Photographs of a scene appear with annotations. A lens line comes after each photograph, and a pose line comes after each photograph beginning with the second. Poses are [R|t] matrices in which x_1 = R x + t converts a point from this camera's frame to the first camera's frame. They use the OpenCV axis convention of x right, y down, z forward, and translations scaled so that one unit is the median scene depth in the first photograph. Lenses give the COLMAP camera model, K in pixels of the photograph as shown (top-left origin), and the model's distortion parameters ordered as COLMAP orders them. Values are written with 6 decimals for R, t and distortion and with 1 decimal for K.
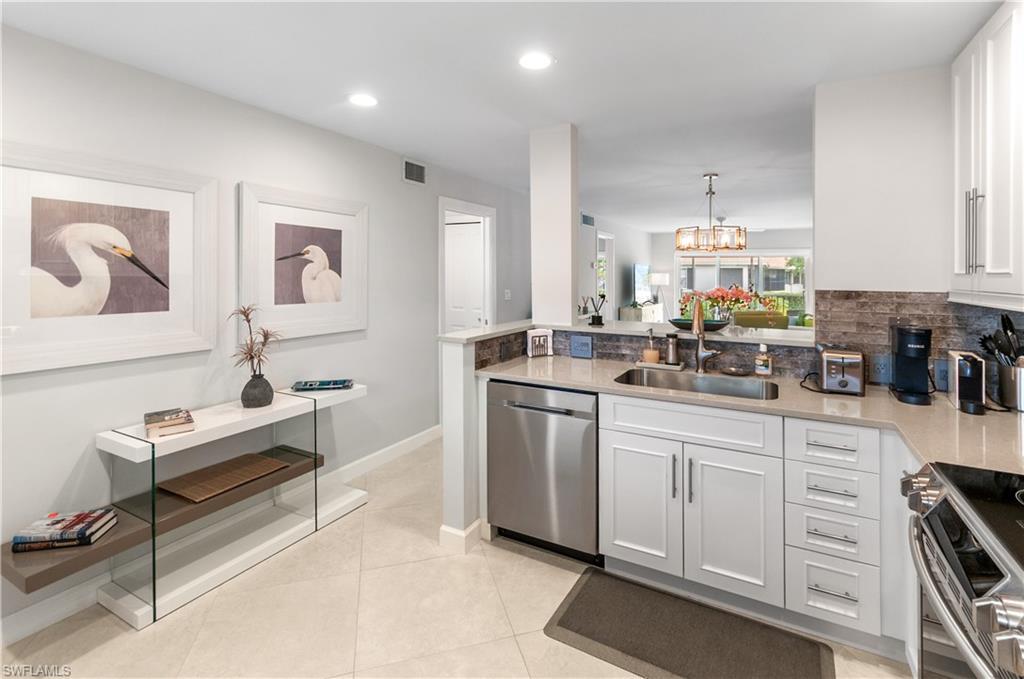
lens RADIAL K [[465.7, 0, 514.0], [0, 465.7, 276.9], [0, 0, 1]] dist [0.001176, -0.000796]
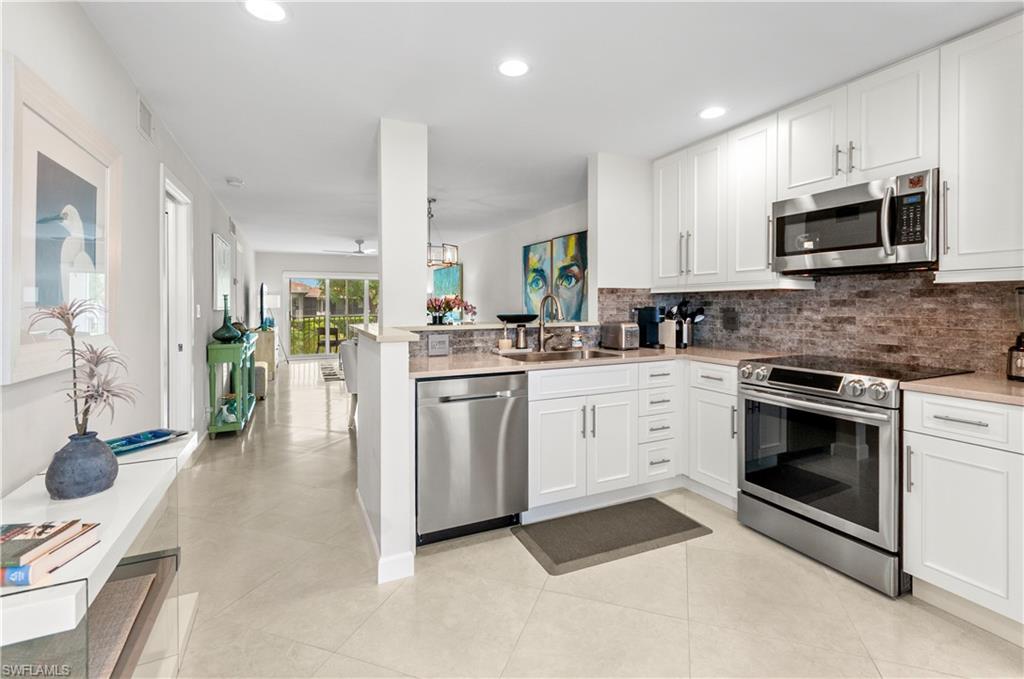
lens RADIAL K [[465.7, 0, 507.0], [0, 465.7, 308.6], [0, 0, 1]] dist [0.001176, -0.000796]
pose [[0.600763, -0.017313, 0.799240, -0.725075], [0.011831, 0.999849, 0.012766, 0.071108], [-0.799340, 0.001786, 0.600877, 0.317404]]
